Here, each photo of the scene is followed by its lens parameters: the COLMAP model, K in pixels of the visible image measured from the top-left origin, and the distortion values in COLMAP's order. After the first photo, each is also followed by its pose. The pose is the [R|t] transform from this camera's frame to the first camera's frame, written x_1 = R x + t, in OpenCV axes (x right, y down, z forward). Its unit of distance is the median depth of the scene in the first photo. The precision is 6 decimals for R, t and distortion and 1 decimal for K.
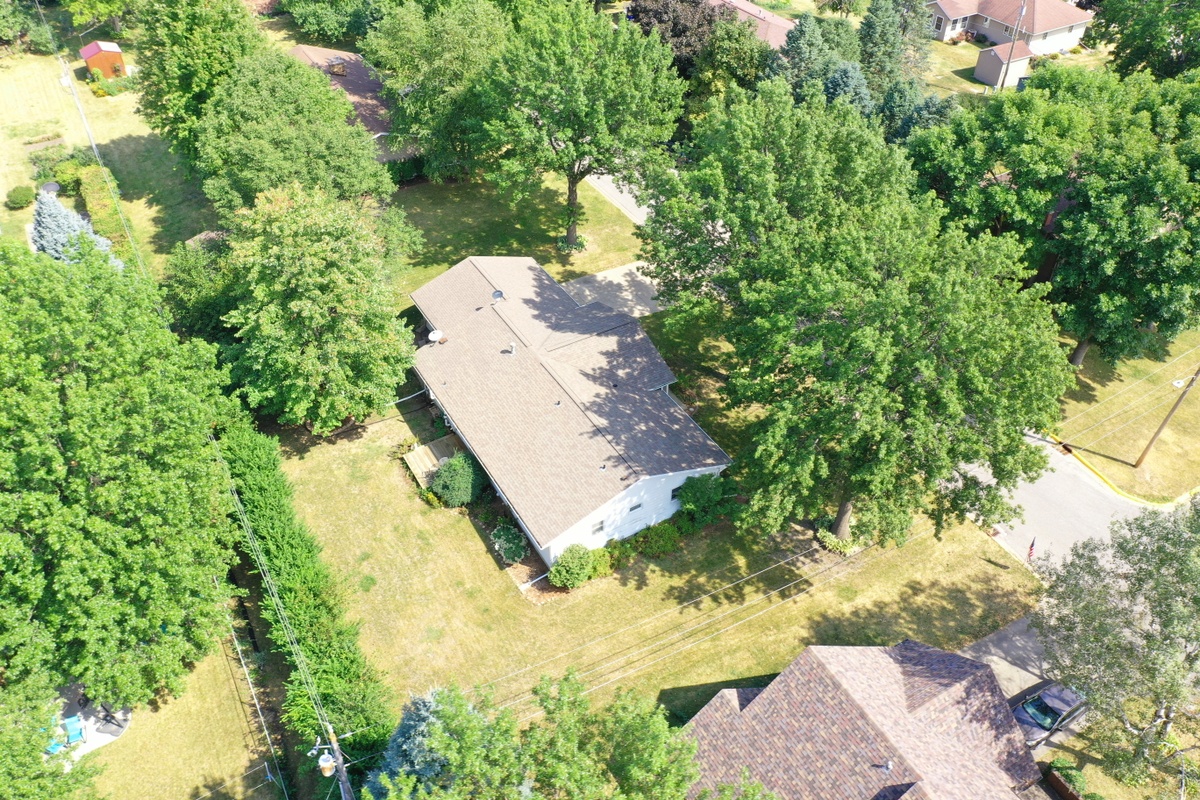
lens RADIAL K [[943.6, 0, 599.0], [0, 943.6, 396.7], [0, 0, 1]] dist [-0.000159, 0.003551]
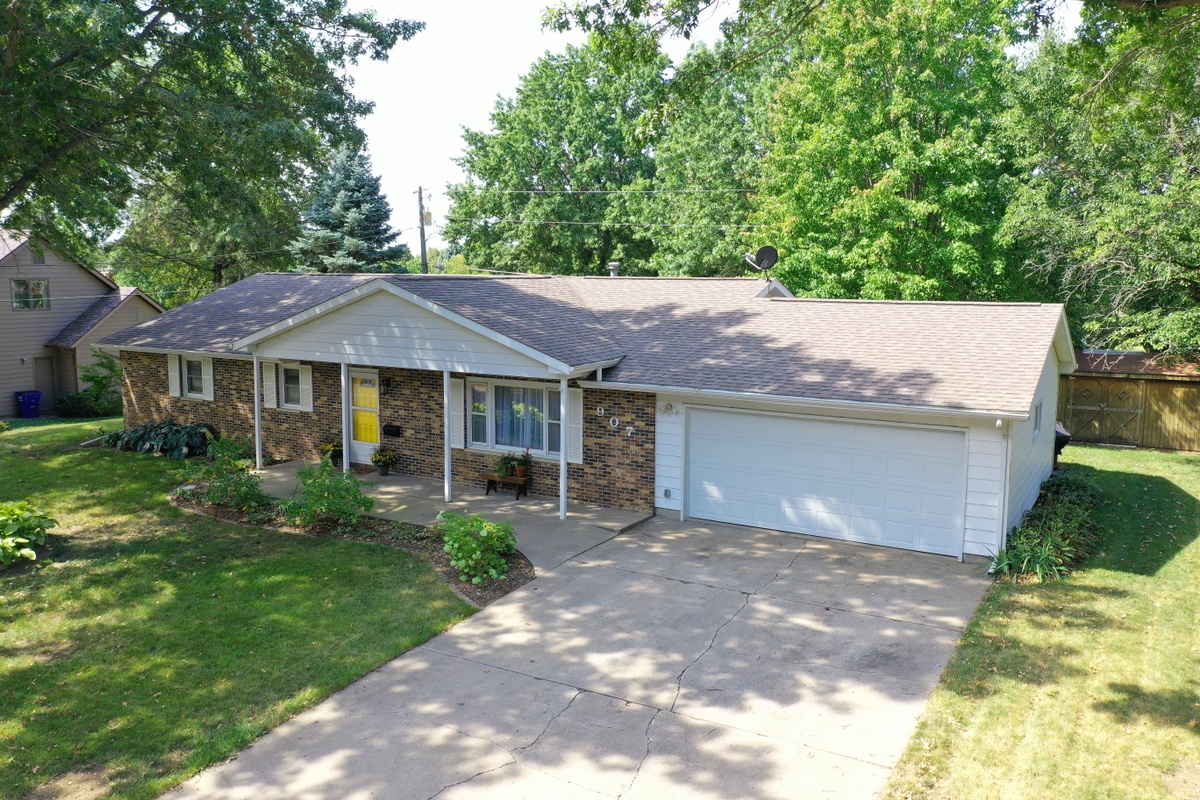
lens RADIAL K [[947.7, 0, 595.9], [0, 947.7, 396.9], [0, 0, 1]] dist [0.001971, 0.000940]
pose [[-0.874335, 0.064878, -0.480968, 0.145623], [-0.316704, 0.674661, 0.666731, -0.322257], [0.367747, 0.735271, -0.569333, 1.325033]]
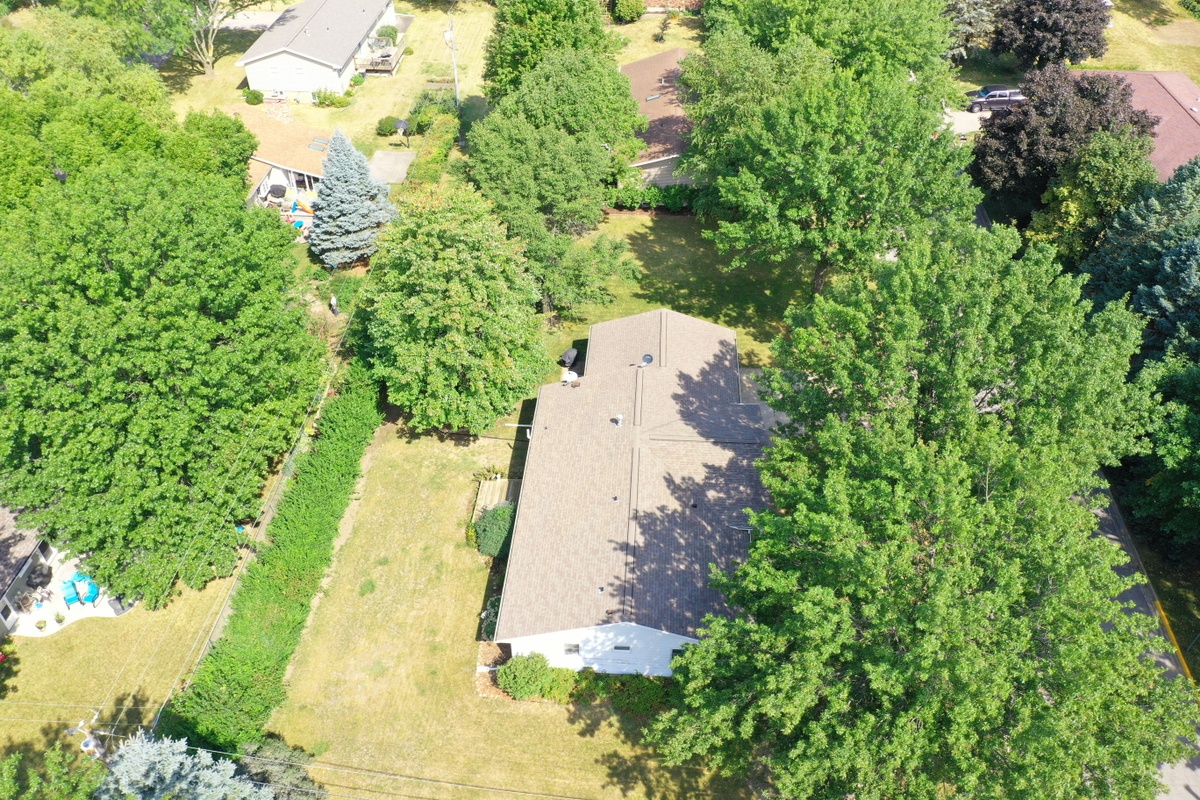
lens RADIAL K [[945.6, 0, 600.9], [0, 945.6, 398.3], [0, 0, 1]] dist [-0.002830, 0.002609]
pose [[0.830832, 0.366492, -0.418810, 0.271421], [-0.366330, 0.926669, 0.084187, -0.143910], [0.418952, 0.083478, 0.904163, 0.172361]]
